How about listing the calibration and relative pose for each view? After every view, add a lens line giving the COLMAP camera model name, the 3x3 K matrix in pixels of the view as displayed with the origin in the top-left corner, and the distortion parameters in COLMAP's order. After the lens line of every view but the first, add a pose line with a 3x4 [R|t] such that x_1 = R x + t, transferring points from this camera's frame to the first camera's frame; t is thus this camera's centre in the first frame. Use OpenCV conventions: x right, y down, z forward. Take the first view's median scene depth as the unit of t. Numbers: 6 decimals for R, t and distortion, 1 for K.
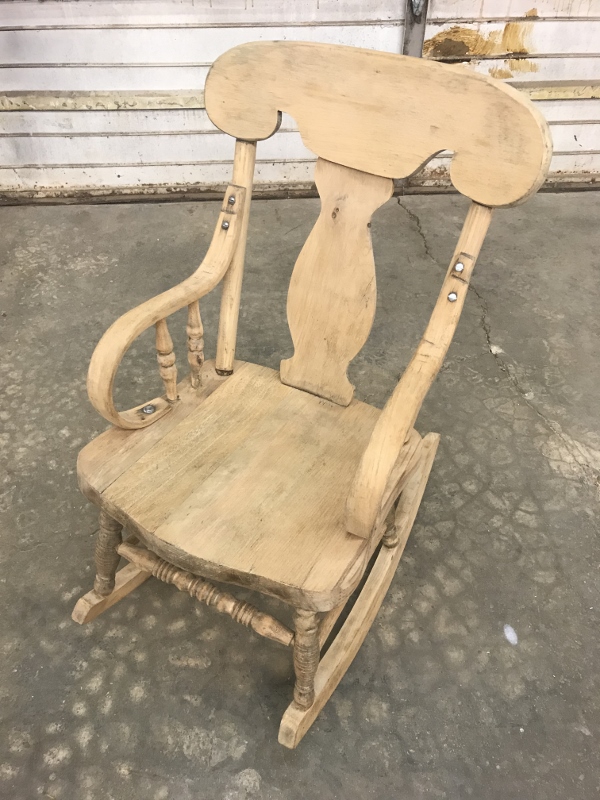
lens RADIAL K [[661.4, 0, 302.2], [0, 661.4, 396.2], [0, 0, 1]] dist [0.009825, 0.002512]
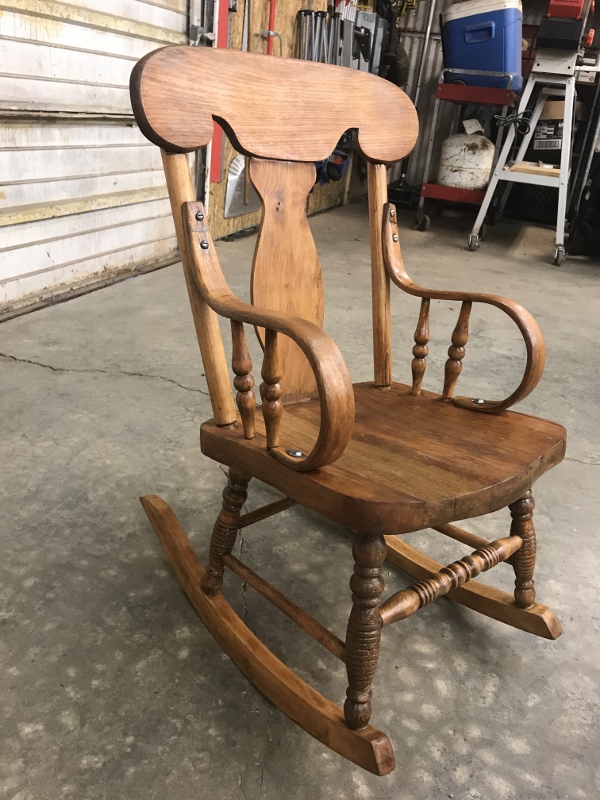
lens RADIAL K [[661.4, 0, 293.2], [0, 661.4, 401.1], [0, 0, 1]] dist [0.009825, 0.002512]
pose [[0.385369, -0.339757, 0.857937, -0.731872], [0.549681, 0.831310, 0.082306, -0.112711], [-0.741176, 0.439873, 0.507119, 0.465194]]
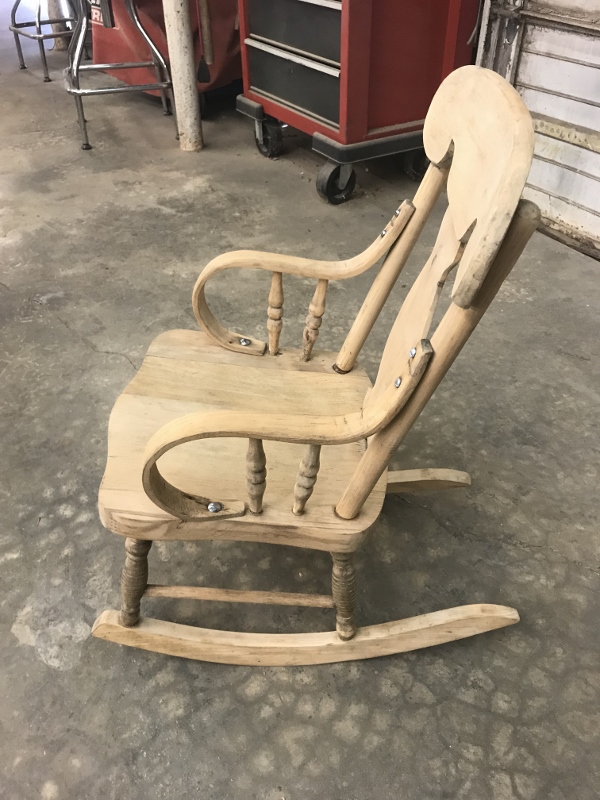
lens RADIAL K [[661.4, 0, 297.3], [0, 661.4, 387.4], [0, 0, 1]] dist [0.009825, 0.002512]
pose [[0.457202, 0.537169, -0.708813, 0.487353], [-0.594007, 0.777598, 0.206149, -0.153609], [0.661908, 0.326788, 0.674601, 0.236829]]
